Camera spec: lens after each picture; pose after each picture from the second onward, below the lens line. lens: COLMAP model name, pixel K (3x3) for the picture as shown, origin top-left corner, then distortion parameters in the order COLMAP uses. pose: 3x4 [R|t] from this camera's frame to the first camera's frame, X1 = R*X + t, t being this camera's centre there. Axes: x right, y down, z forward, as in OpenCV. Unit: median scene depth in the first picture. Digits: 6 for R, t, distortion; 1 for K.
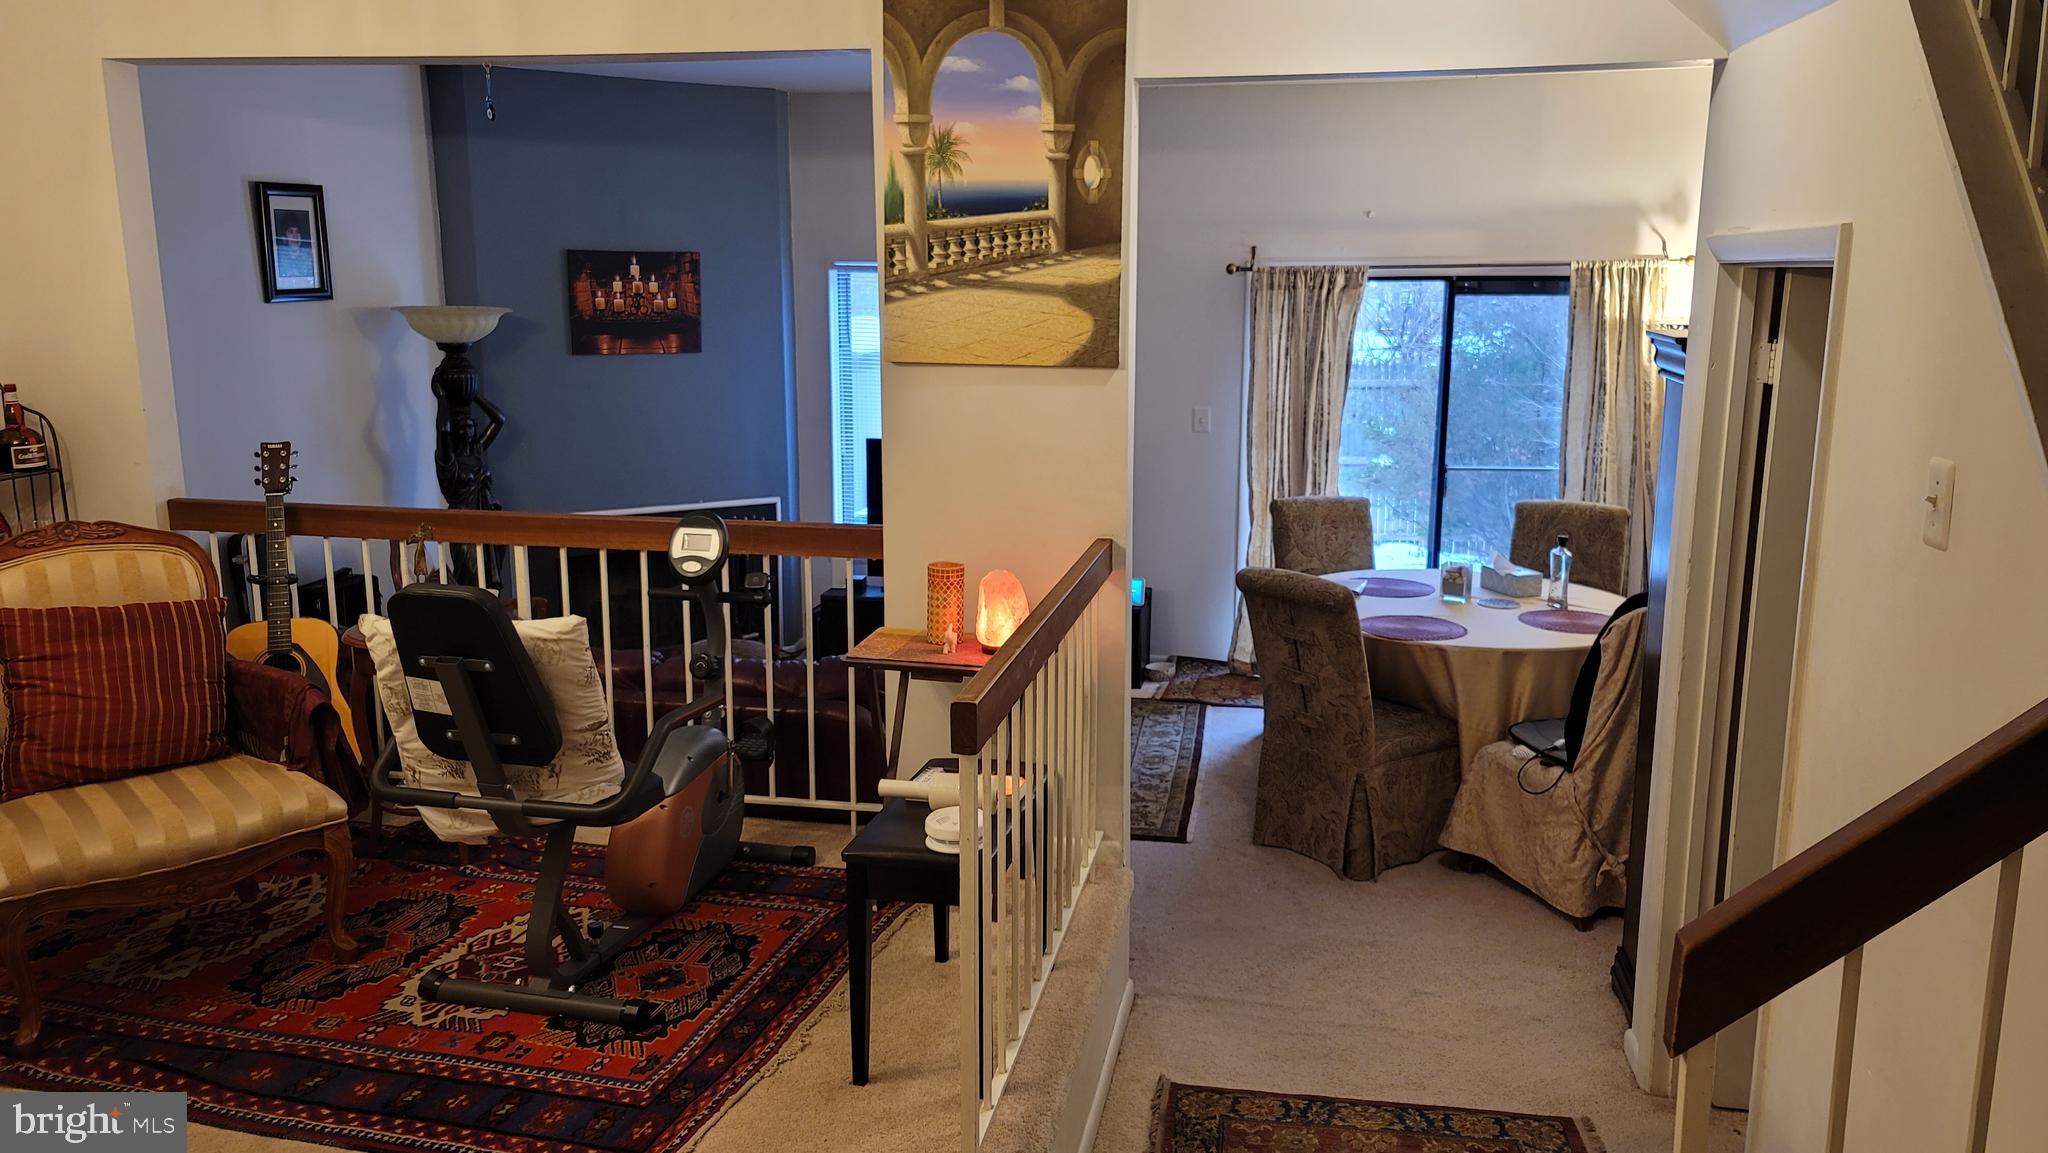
lens RADIAL K [[1524.5, 0, 1023.7], [0, 1524.5, 577.3], [0, 0, 1]] dist [0.039919, -0.000474]
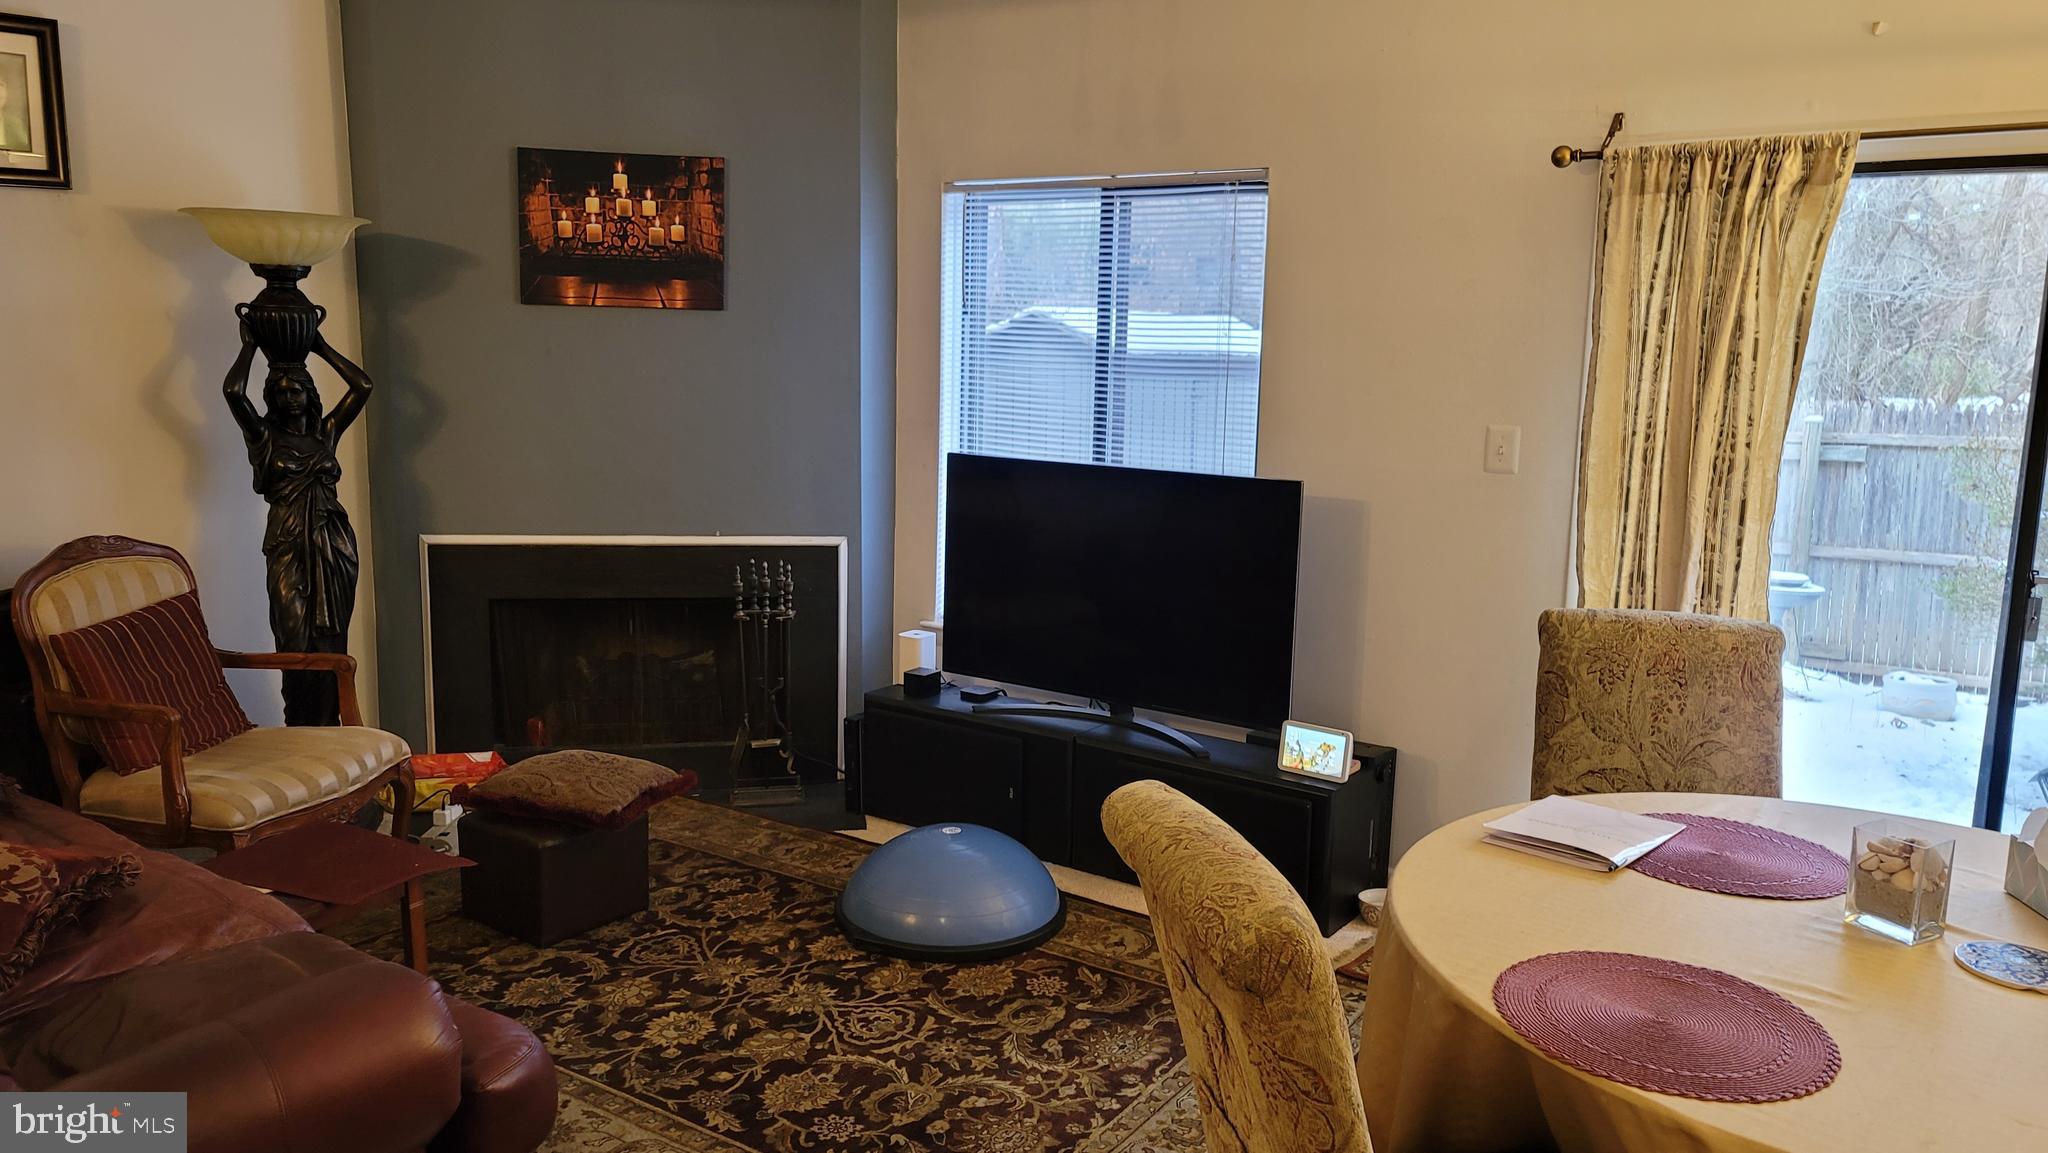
lens RADIAL K [[1524.5, 0, 1021.8], [0, 1524.5, 568.9], [0, 0, 1]] dist [0.039919, -0.000474]
pose [[0.912017, 0.082283, -0.401813, 0.190153], [-0.100417, 0.994650, -0.024237, -0.033222], [0.397669, 0.062454, 0.915401, 0.465953]]
